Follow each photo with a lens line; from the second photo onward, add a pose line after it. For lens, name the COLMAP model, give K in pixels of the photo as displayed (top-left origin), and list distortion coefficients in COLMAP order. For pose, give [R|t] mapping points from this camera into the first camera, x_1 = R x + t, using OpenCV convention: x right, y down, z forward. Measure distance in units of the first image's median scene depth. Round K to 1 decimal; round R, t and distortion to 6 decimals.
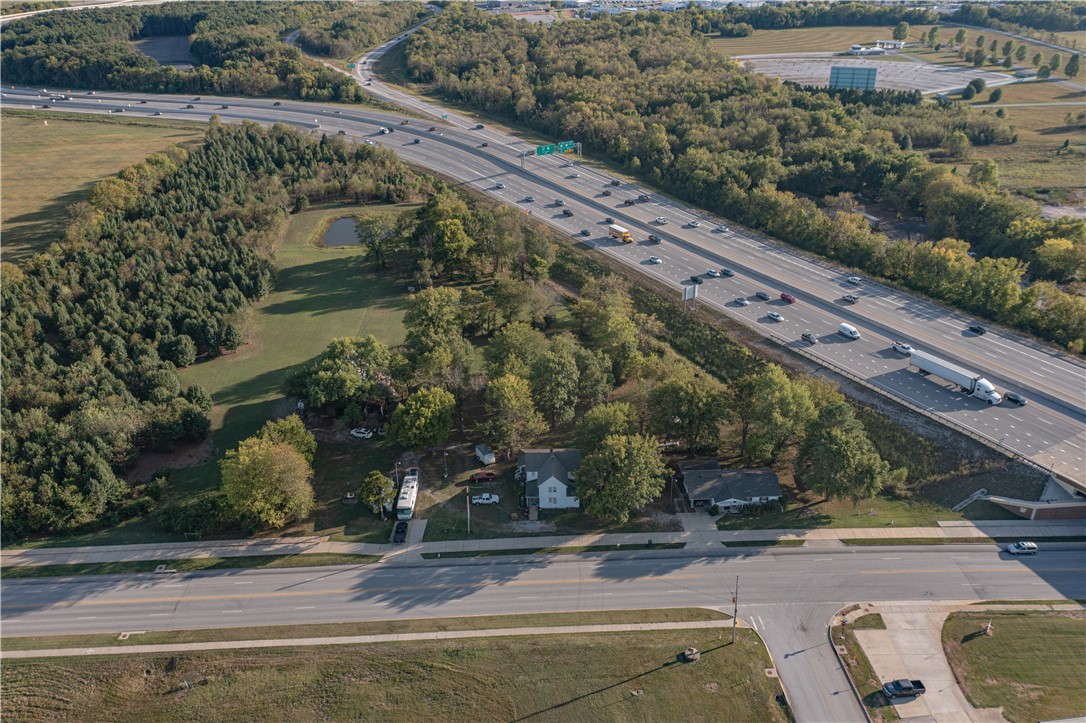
lens RADIAL K [[860.3, 0, 539.4], [0, 860.3, 360.7], [0, 0, 1]] dist [-0.011348, 0.000977]
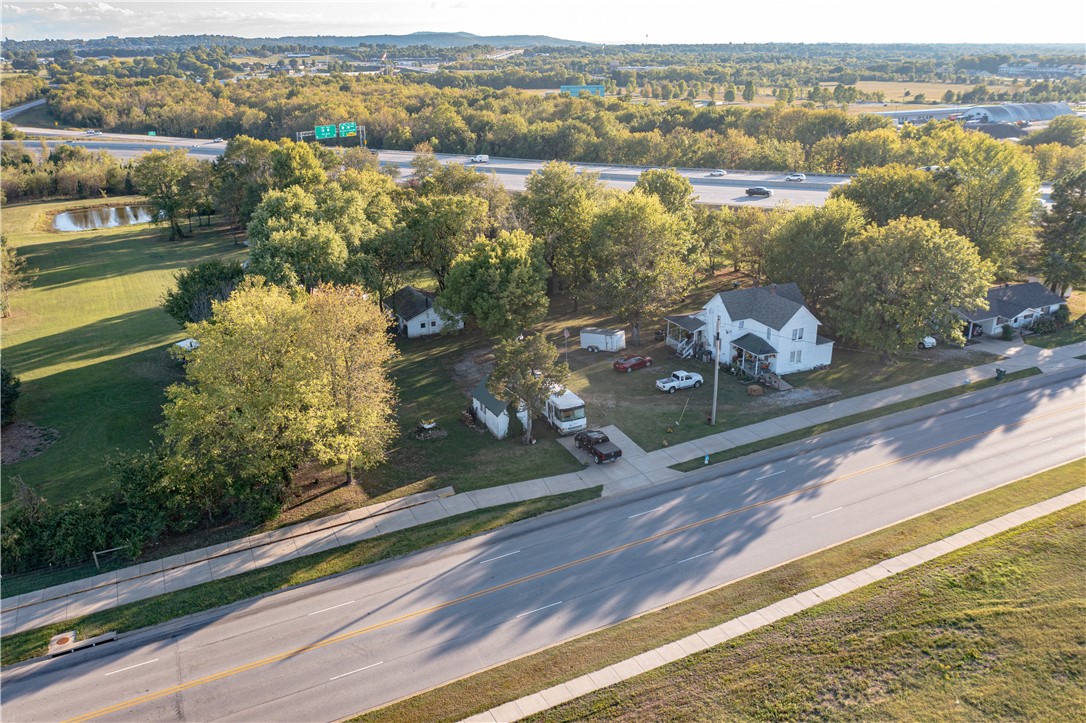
lens RADIAL K [[860.3, 0, 539.4], [0, 860.3, 358.7], [0, 0, 1]] dist [-0.011348, 0.000977]
pose [[0.908417, -0.136400, 0.395188, -0.341621], [0.191937, 0.975839, -0.104393, 0.179112], [-0.371400, 0.170683, 0.912649, 0.512808]]
